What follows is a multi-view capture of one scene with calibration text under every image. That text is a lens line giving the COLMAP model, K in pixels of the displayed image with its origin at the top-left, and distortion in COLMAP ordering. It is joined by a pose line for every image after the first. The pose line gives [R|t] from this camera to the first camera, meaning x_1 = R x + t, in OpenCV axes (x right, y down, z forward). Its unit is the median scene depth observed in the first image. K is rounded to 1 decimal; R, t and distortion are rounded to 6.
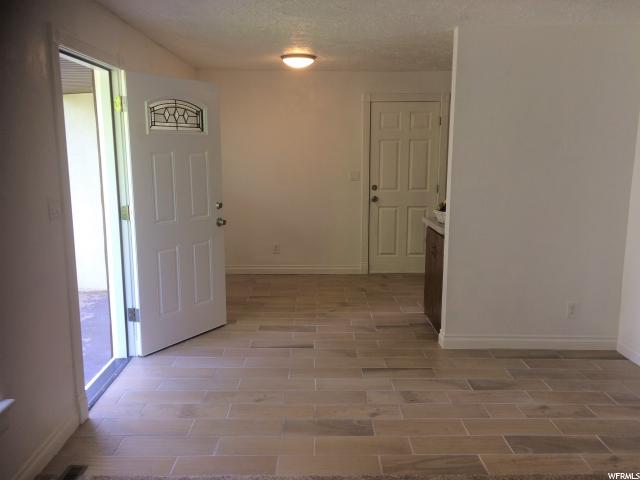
lens RADIAL K [[544.7, 0, 320.2], [0, 544.7, 239.5], [0, 0, 1]] dist [0.039549, -0.001948]
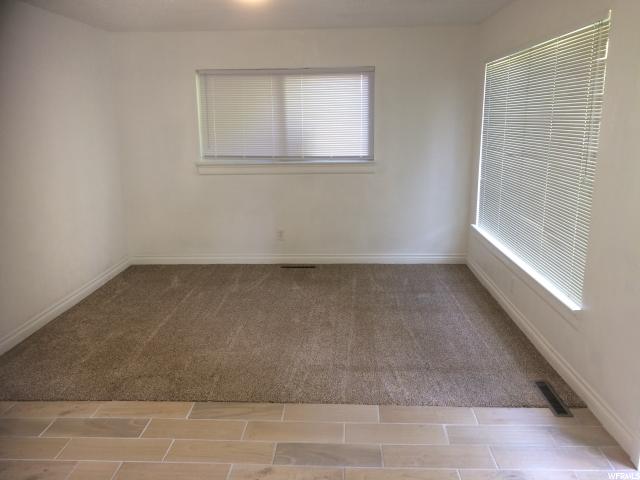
lens RADIAL K [[544.7, 0, 319.8], [0, 544.7, 239.9], [0, 0, 1]] dist [0.039549, -0.001948]
pose [[-0.998323, -0.001611, 0.057867, -0.022582], [0.021192, 0.920055, 0.391216, -0.297615], [-0.053871, 0.391786, -0.918478, 1.681736]]
